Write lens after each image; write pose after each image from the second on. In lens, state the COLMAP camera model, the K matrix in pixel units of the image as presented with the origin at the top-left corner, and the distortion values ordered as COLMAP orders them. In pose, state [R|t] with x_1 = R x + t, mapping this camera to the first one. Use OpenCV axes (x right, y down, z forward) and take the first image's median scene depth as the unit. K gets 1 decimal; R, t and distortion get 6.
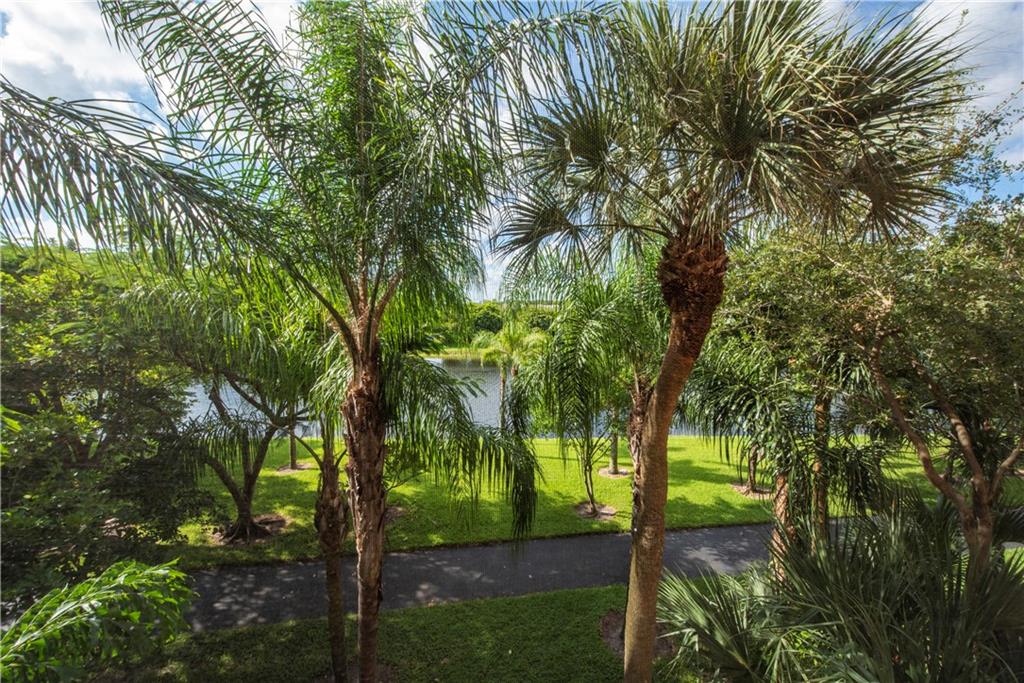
lens RADIAL K [[394.6, 0, 518.8], [0, 394.6, 343.3], [0, 0, 1]] dist [0.000764, 0.000125]
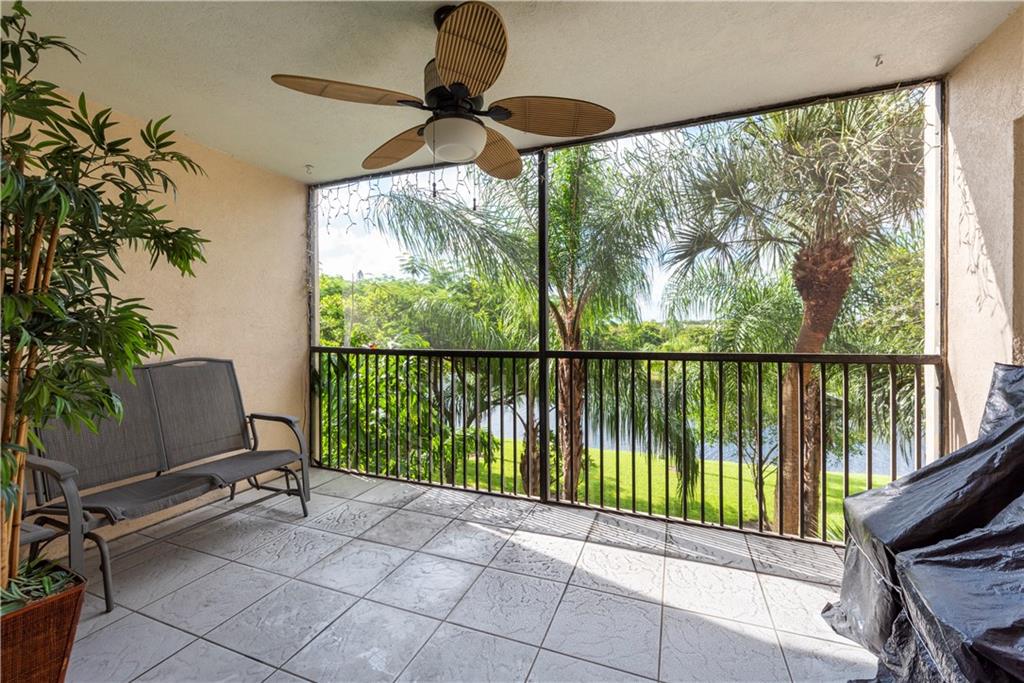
lens RADIAL K [[421.6, 0, 510.6], [0, 421.6, 332.1], [0, 0, 1]] dist [0.000591, 0.000061]
pose [[0.927882, -0.002969, -0.372862, -0.002564], [-0.033949, 0.995142, -0.092408, 0.182124], [0.371325, 0.098402, 0.923274, -0.633781]]
